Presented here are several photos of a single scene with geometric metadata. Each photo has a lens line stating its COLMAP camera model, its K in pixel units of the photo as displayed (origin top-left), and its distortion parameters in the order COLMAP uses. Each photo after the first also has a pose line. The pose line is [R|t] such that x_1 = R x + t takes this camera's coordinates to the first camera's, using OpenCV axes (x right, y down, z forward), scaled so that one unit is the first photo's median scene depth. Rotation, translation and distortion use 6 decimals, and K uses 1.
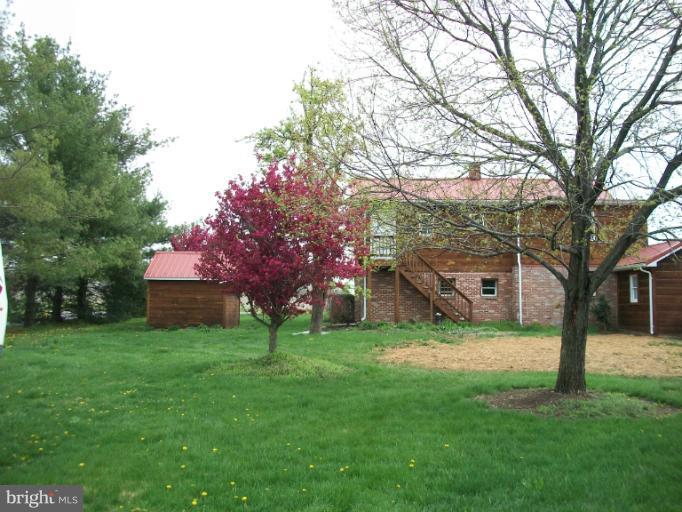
lens RADIAL K [[609.4, 0, 341.0], [0, 609.4, 256.0], [0, 0, 1]] dist [-0.118525, -0.000600]
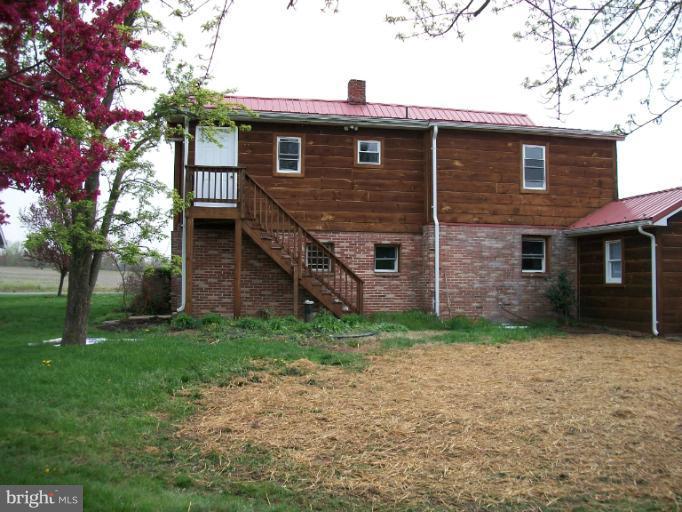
lens RADIAL K [[609.4, 0, 341.0], [0, 609.4, 256.0], [0, 0, 1]] dist [-0.118525, -0.000600]
pose [[0.969280, 0.010333, 0.245745, 0.045083], [-0.019630, 0.999180, 0.035415, 0.029361], [-0.245177, -0.039151, 0.968687, 0.413910]]
